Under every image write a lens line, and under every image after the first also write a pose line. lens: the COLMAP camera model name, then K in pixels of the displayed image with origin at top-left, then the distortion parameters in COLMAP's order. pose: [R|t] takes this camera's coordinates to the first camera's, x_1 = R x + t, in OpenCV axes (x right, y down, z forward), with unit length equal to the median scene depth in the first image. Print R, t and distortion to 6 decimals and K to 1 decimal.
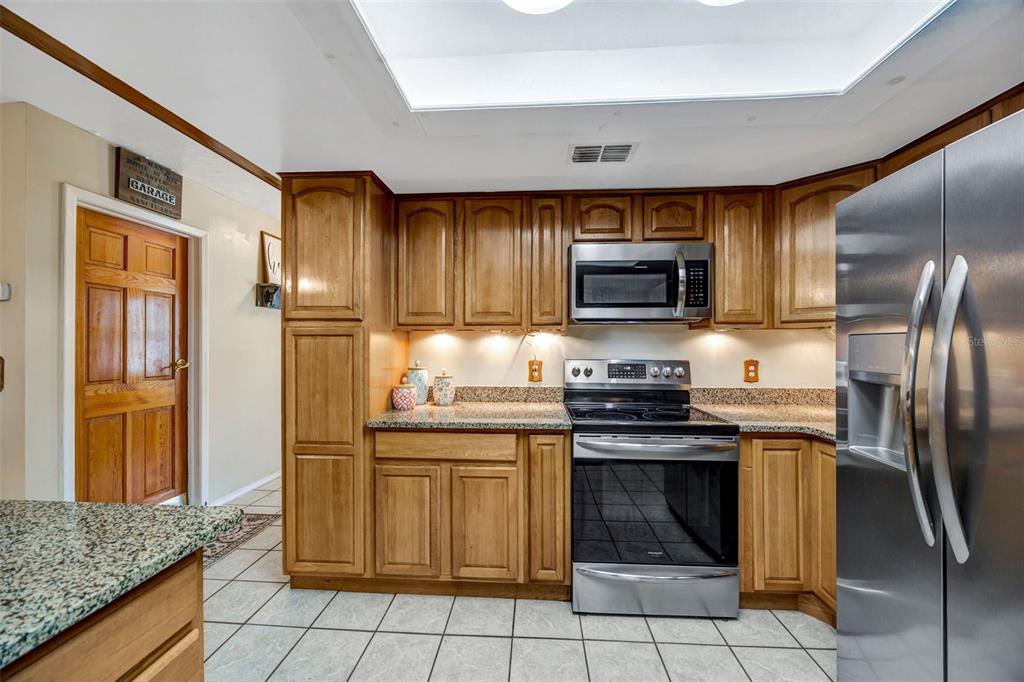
lens RADIAL K [[392.8, 0, 509.2], [0, 392.8, 344.4], [0, 0, 1]] dist [-0.000439, -0.000382]
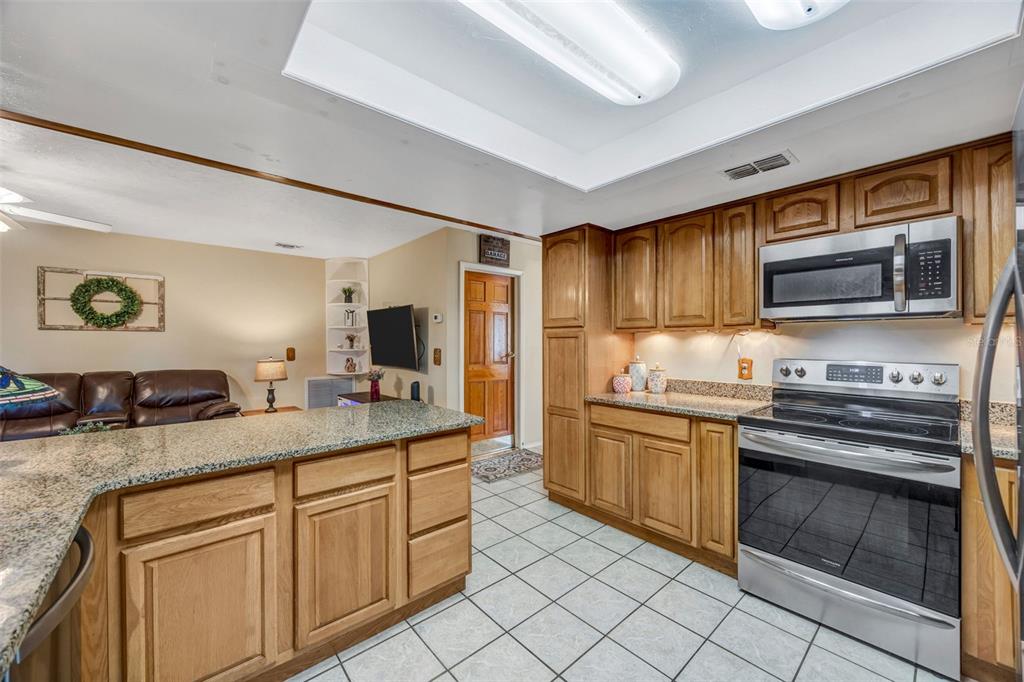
lens RADIAL K [[392.8, 0, 512.5], [0, 392.8, 339.9], [0, 0, 1]] dist [-0.000439, -0.000382]
pose [[0.703387, -0.004625, -0.710792, 0.437433], [0.003277, 0.999989, -0.003264, -0.008781], [0.710799, -0.000034, 0.703395, -0.192522]]
